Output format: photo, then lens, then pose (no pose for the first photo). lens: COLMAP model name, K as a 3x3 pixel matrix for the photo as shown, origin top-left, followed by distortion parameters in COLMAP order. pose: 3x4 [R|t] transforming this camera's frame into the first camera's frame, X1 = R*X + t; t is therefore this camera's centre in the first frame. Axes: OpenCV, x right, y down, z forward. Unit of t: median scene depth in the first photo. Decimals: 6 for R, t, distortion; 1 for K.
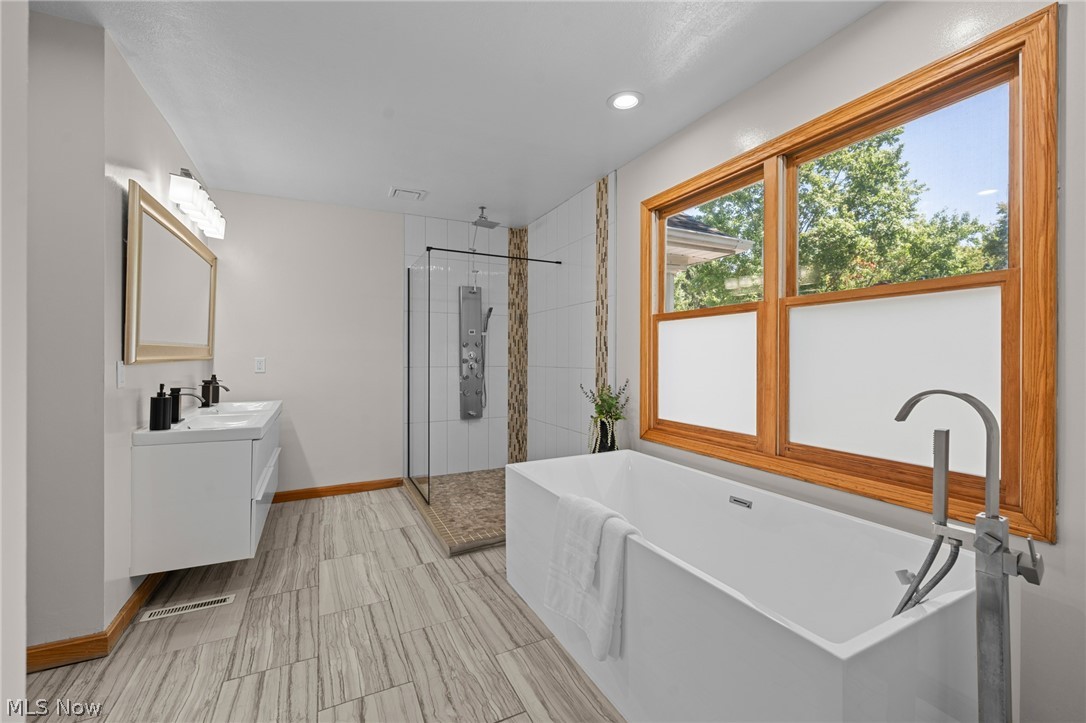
lens RADIAL K [[463.6, 0, 546.8], [0, 463.6, 361.5], [0, 0, 1]] dist [-0.000714, -0.000084]
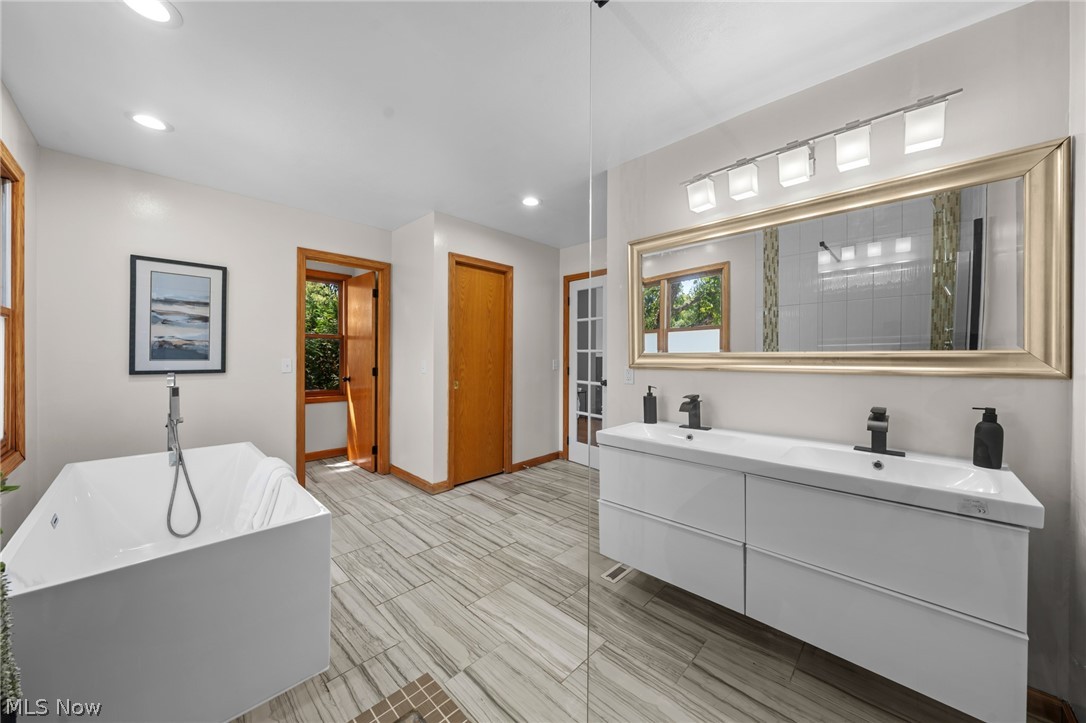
lens RADIAL K [[393.6, 0, 545.6], [0, 393.6, 358.0], [0, 0, 1]] dist [0.001323, 0.000256]
pose [[-0.945993, -0.005887, -0.324133, -0.231713], [-0.011898, 0.999792, 0.016565, -0.038831], [0.323968, 0.019527, -0.945867, 1.907067]]
